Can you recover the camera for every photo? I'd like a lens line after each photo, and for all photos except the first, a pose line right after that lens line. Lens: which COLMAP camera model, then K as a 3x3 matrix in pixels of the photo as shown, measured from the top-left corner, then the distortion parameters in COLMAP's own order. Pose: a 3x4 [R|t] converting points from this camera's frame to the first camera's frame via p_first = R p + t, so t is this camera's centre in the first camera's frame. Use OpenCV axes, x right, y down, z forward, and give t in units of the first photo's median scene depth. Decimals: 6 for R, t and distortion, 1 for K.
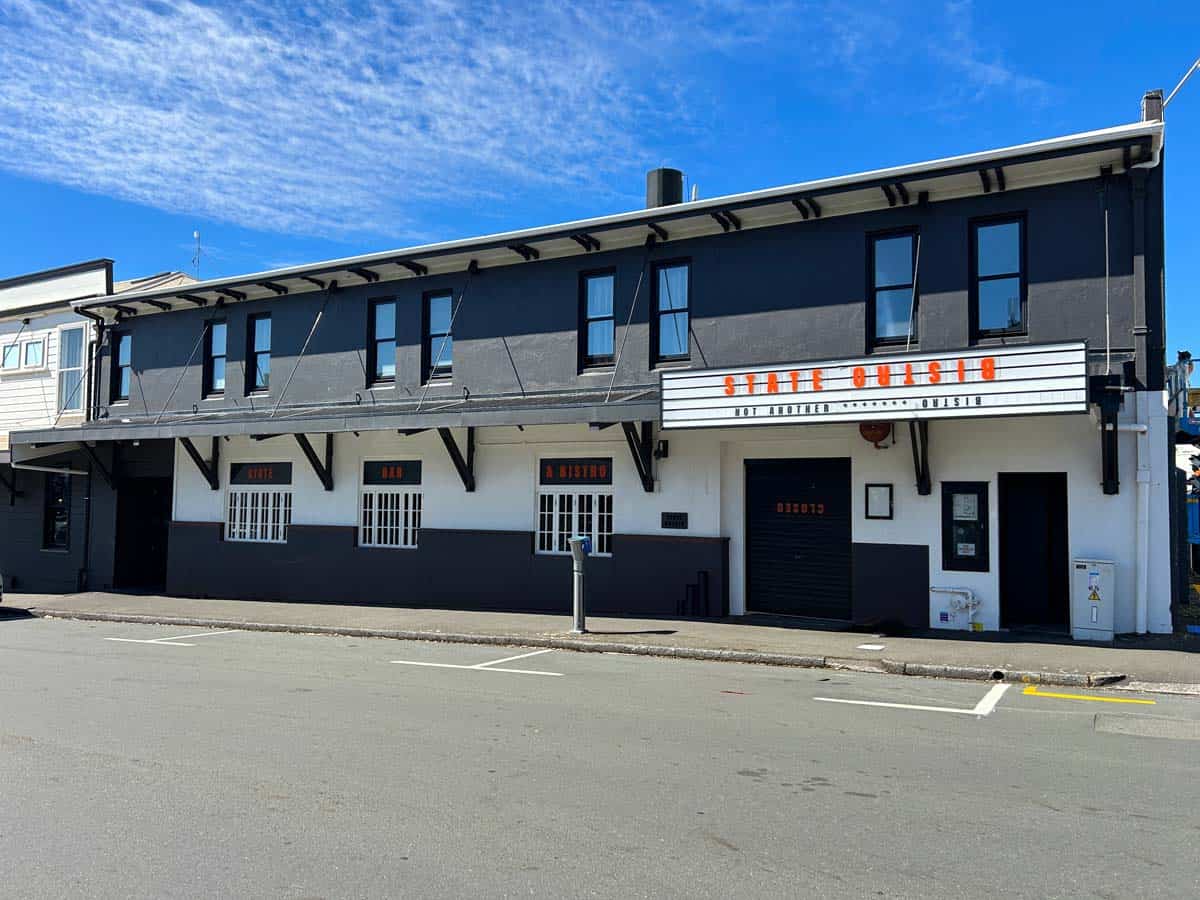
lens RADIAL K [[826.4, 0, 600.6], [0, 826.4, 458.4], [0, 0, 1]] dist [0.064278, -0.000962]
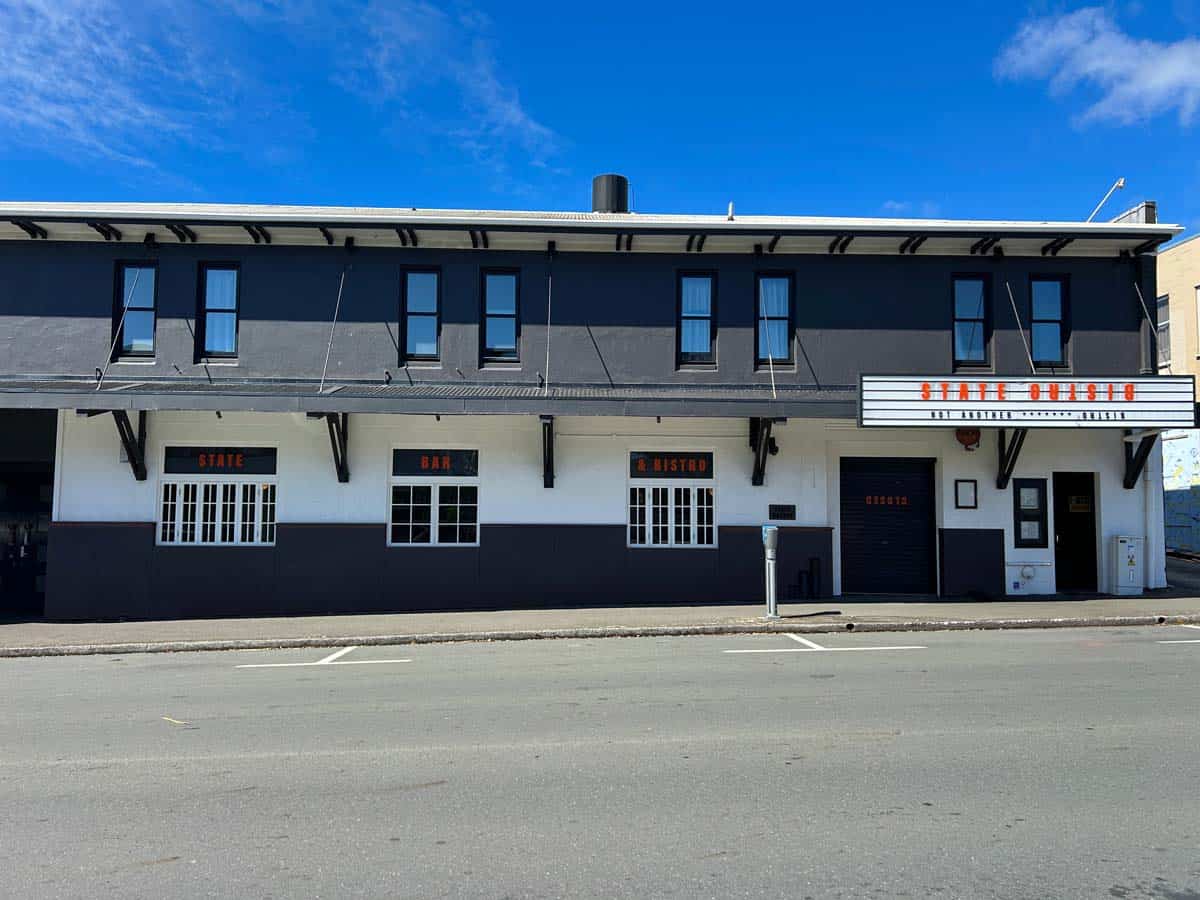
lens RADIAL K [[715.7, 0, 600.0], [0, 715.7, 450.0], [0, 0, 1]] dist [0.021266, -0.000502]
pose [[0.879991, 0.024504, 0.474357, -0.523596], [-0.022503, 0.999698, -0.009895, 0.008167], [-0.474456, -0.001967, 0.880277, 0.269457]]
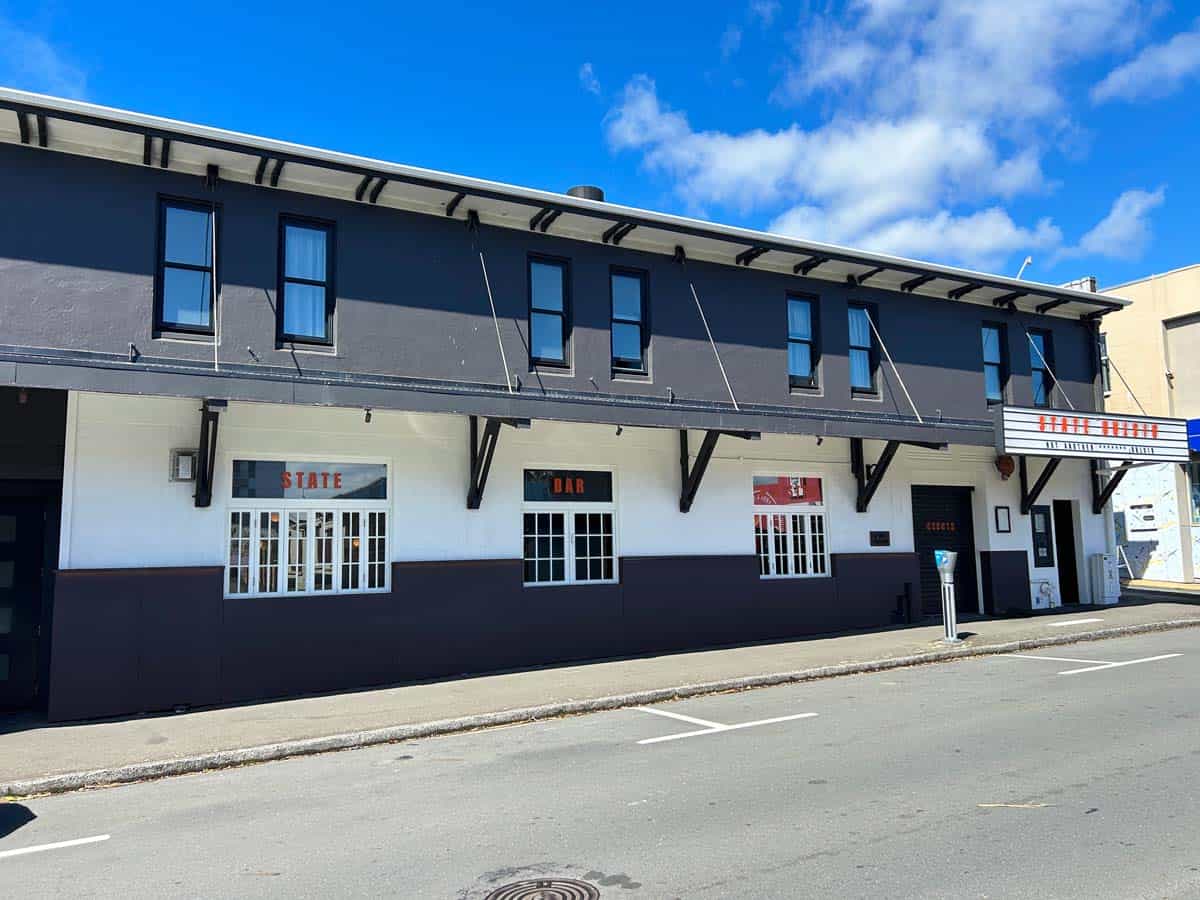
lens RADIAL K [[949.4, 0, 599.3], [0, 949.4, 404.5], [0, 0, 1]] dist [0.035084, -0.003683]
pose [[0.553915, 0.090553, 0.827634, -1.097502], [-0.037899, 0.995780, -0.083585, 0.016389], [-0.831710, 0.014932, 0.555009, 0.558539]]
